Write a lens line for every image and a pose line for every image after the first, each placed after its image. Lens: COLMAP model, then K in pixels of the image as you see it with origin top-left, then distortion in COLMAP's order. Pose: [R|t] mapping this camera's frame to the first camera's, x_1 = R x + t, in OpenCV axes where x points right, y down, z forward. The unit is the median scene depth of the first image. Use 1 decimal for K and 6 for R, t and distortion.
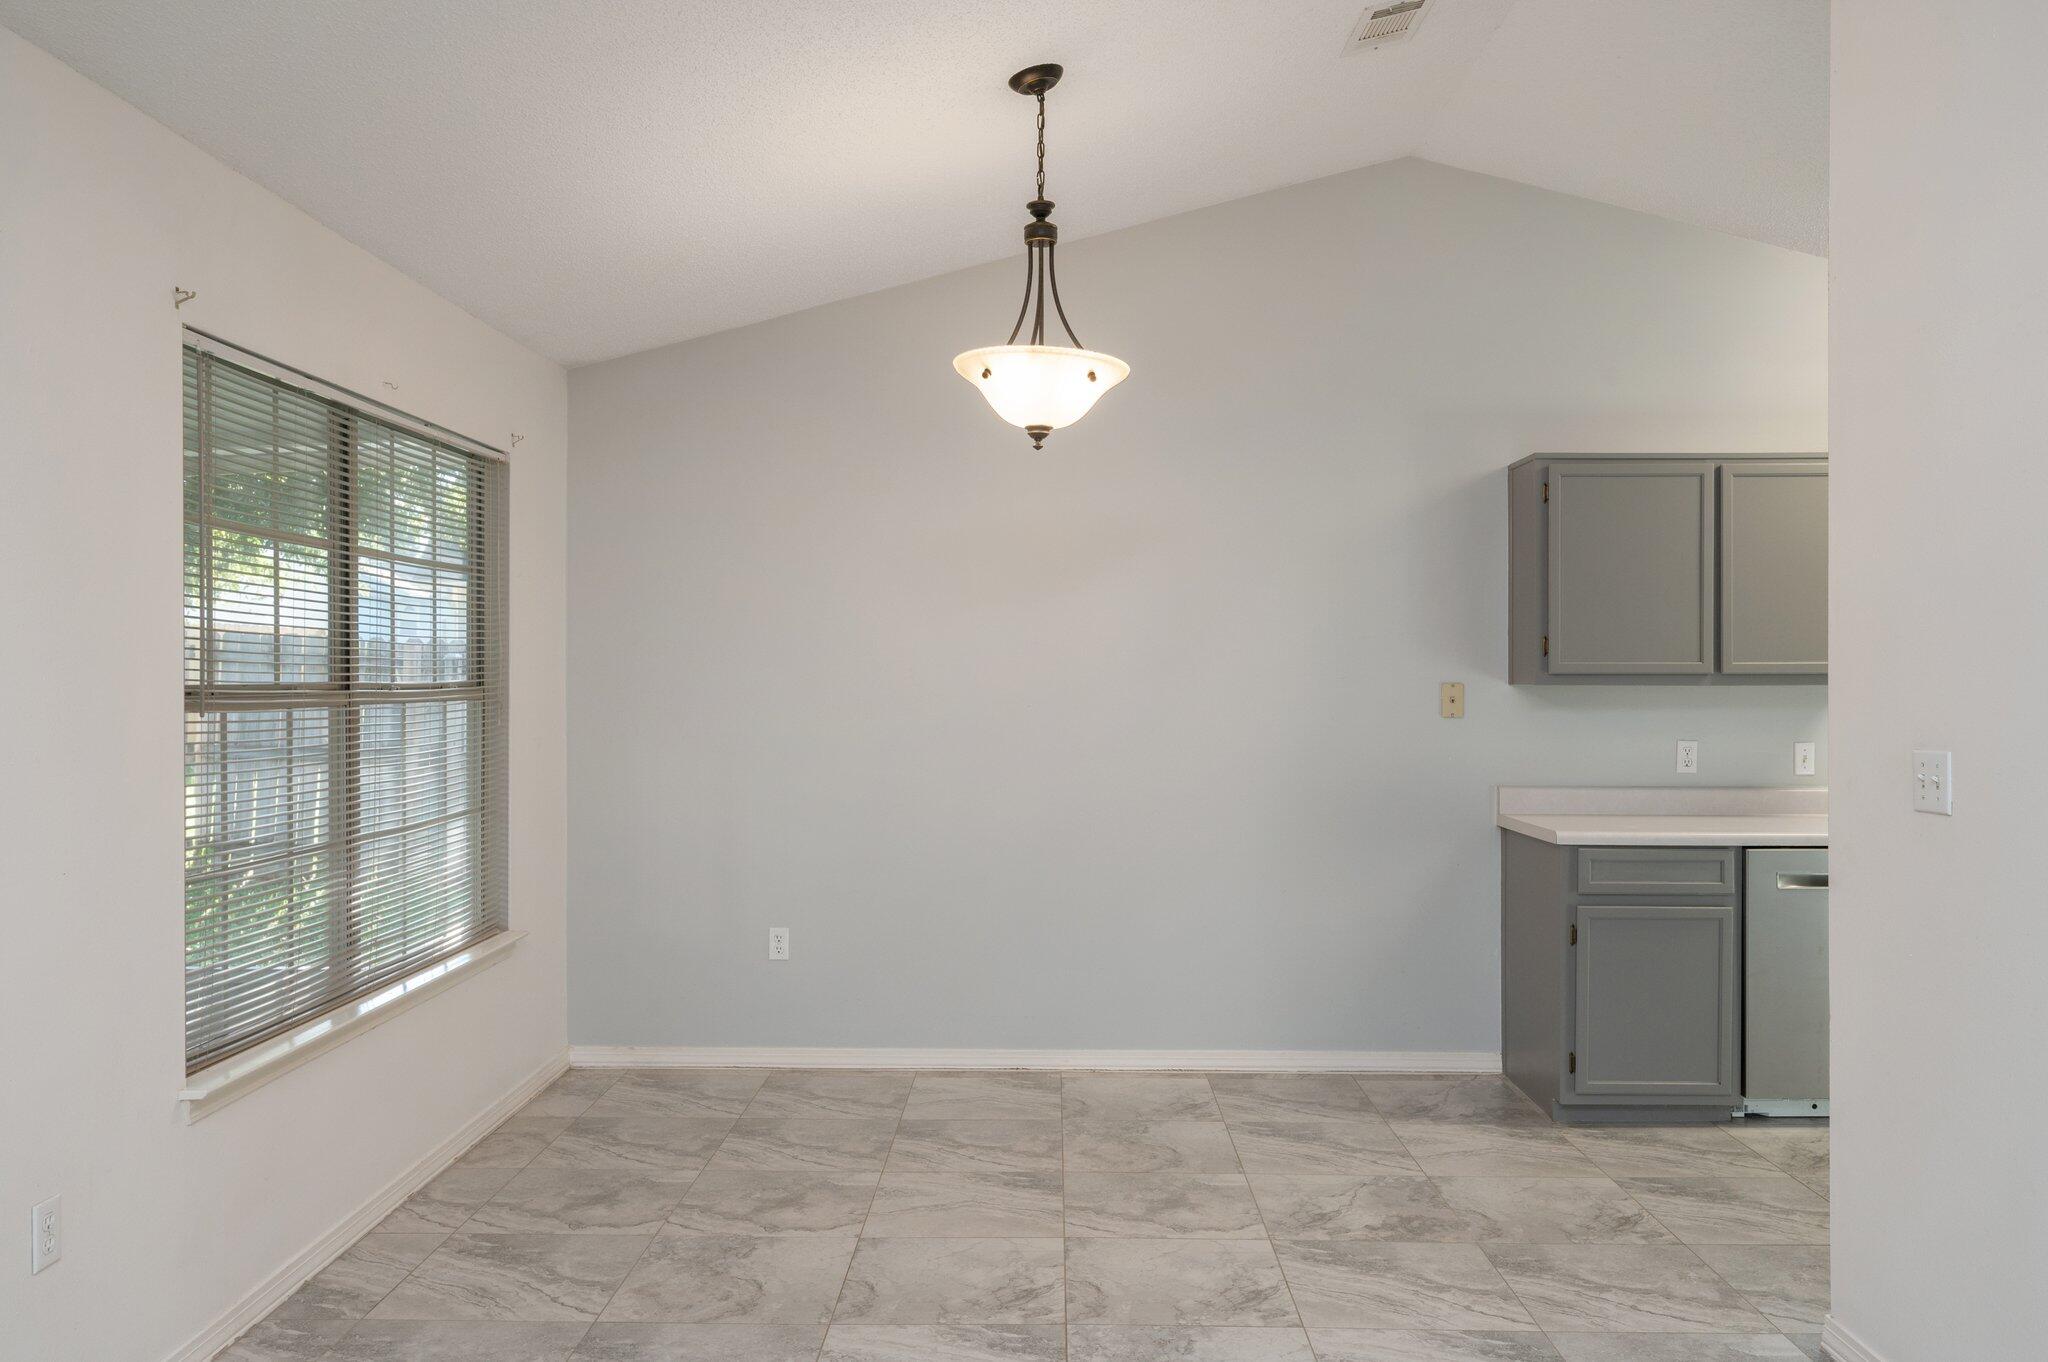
lens RADIAL K [[1502.3, 0, 1024.0], [0, 1502.3, 681.0], [0, 0, 1]] dist [-0.003021, -0.000964]
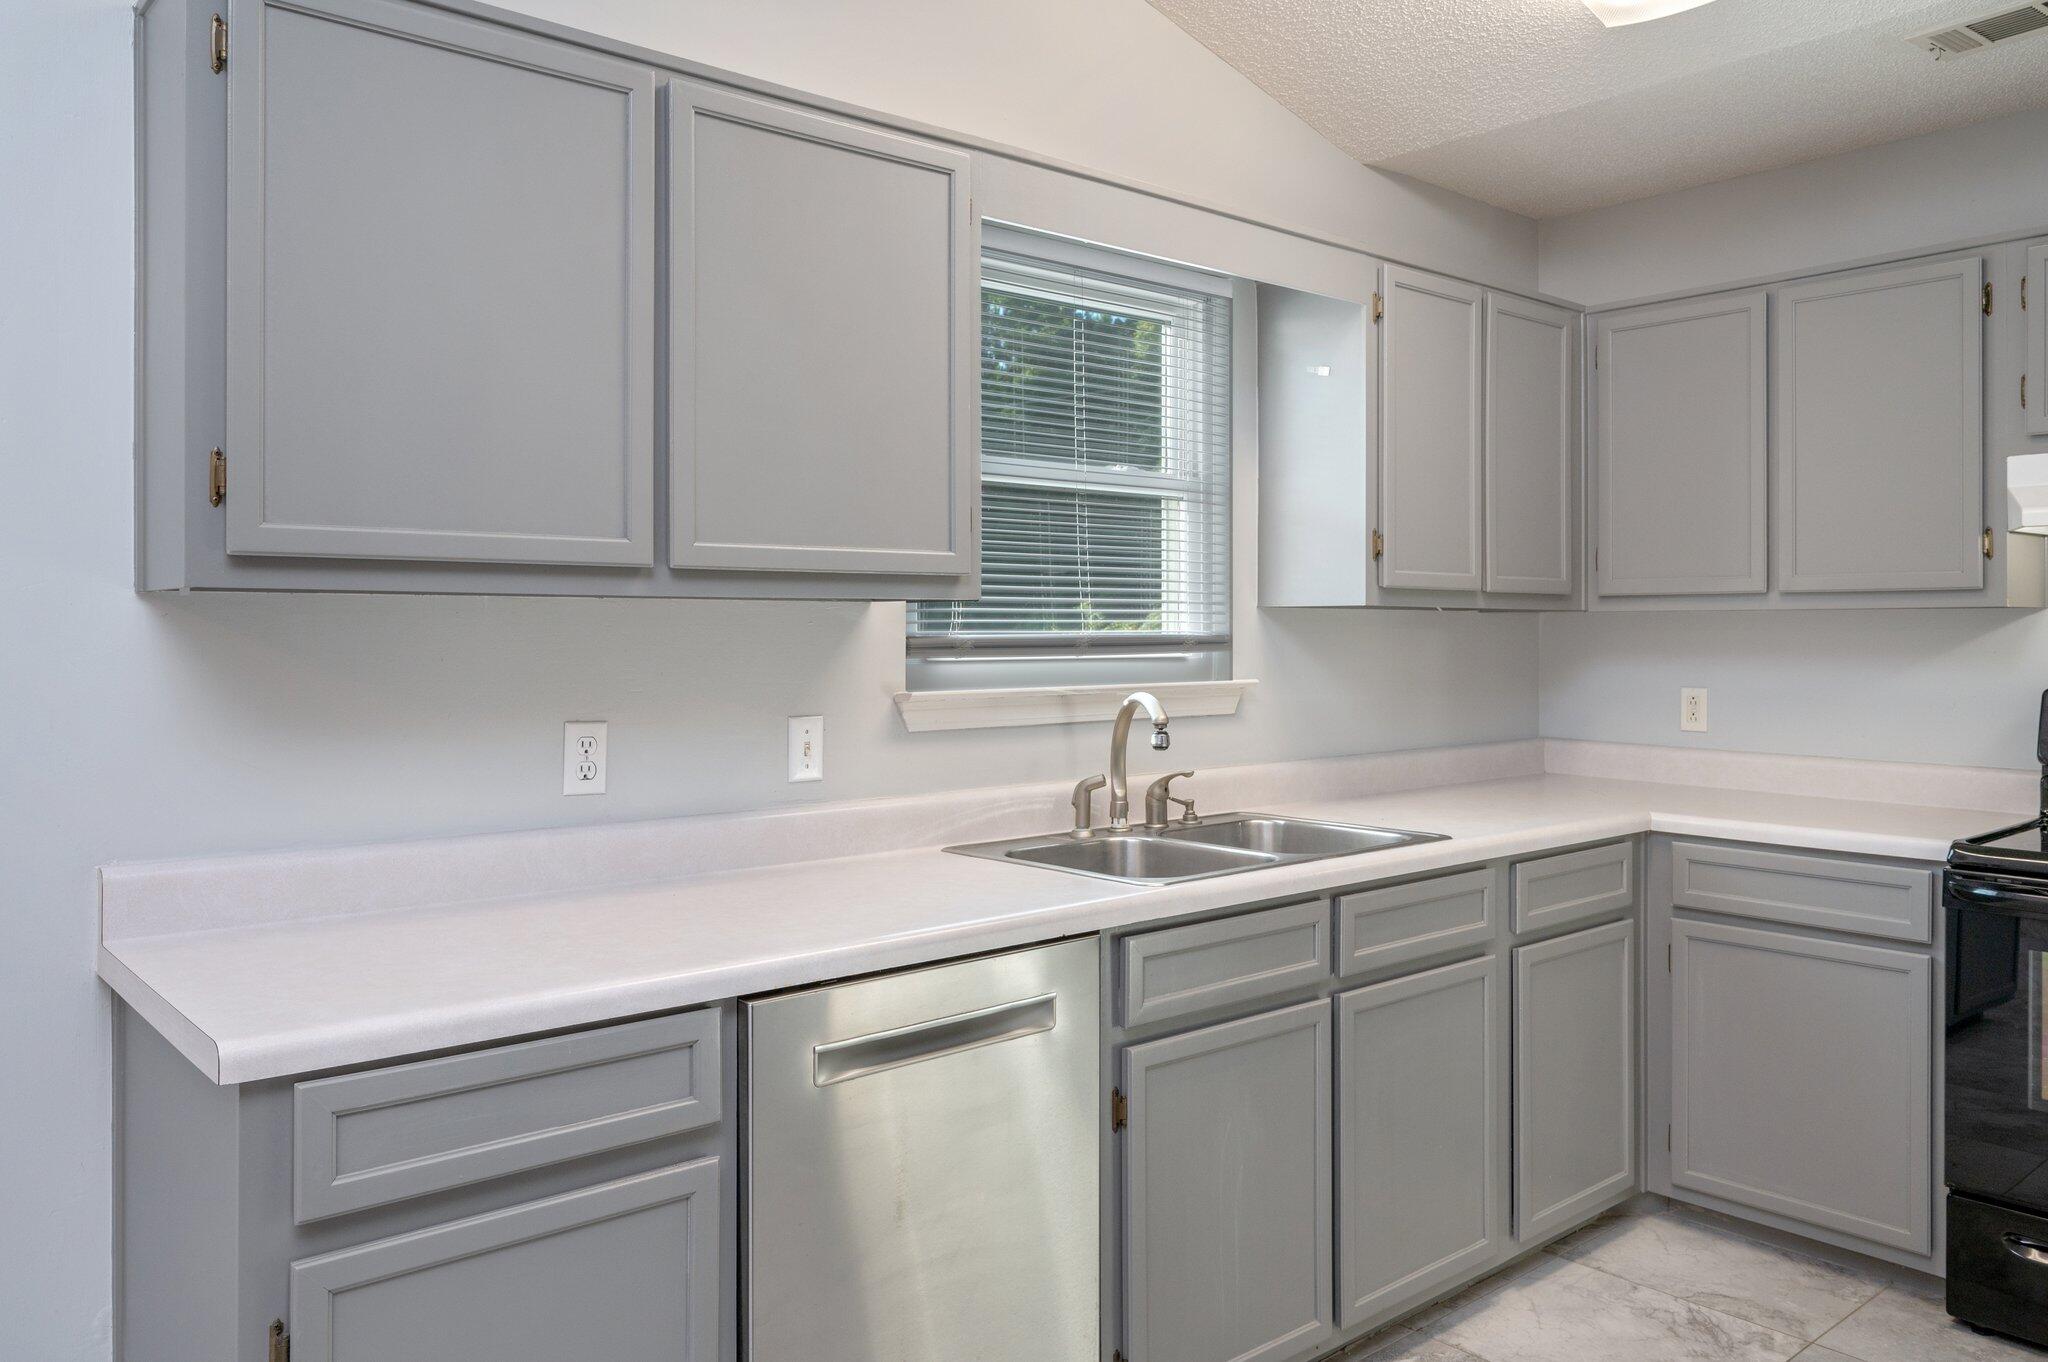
lens RADIAL K [[1492.3, 0, 1024.0], [0, 1492.3, 681.0], [0, 0, 1]] dist [-0.001018, 0.000560]
pose [[0.747310, -0.014158, 0.664324, 0.254845], [-0.004788, 0.999632, 0.026690, 0.015381], [-0.664458, -0.023126, 0.746968, 0.610572]]
